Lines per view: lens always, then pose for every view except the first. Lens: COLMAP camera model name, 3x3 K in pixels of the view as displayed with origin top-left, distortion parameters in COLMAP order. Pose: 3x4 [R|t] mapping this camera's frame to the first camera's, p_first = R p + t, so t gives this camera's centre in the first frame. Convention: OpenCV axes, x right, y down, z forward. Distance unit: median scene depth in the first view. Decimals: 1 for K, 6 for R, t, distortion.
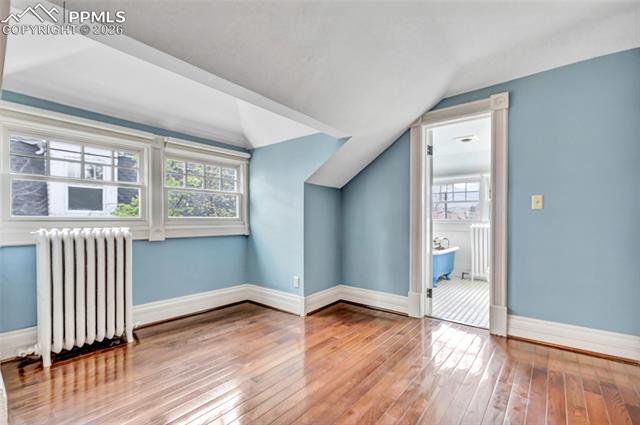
lens RADIAL K [[295.3, 0, 320.1], [0, 295.3, 215.3], [0, 0, 1]] dist [0.002187, 0.000419]
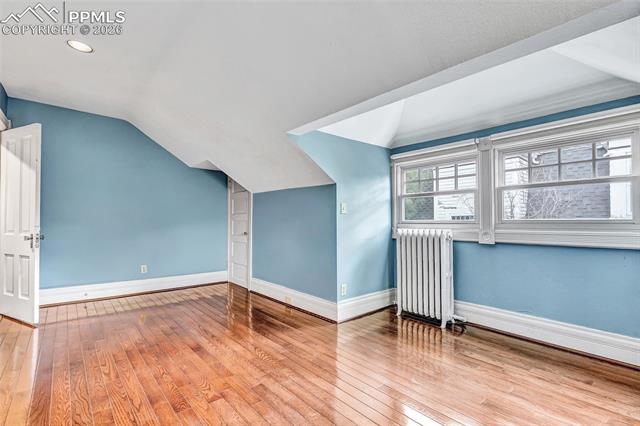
lens RADIAL K [[295.3, 0, 320.1], [0, 295.3, 215.8], [0, 0, 1]] dist [0.002187, 0.000419]
pose [[-0.183142, -0.021791, -0.982845, 0.522563], [0.013111, 0.999611, -0.024606, 0.008981], [0.982999, -0.017393, -0.182785, 0.648474]]
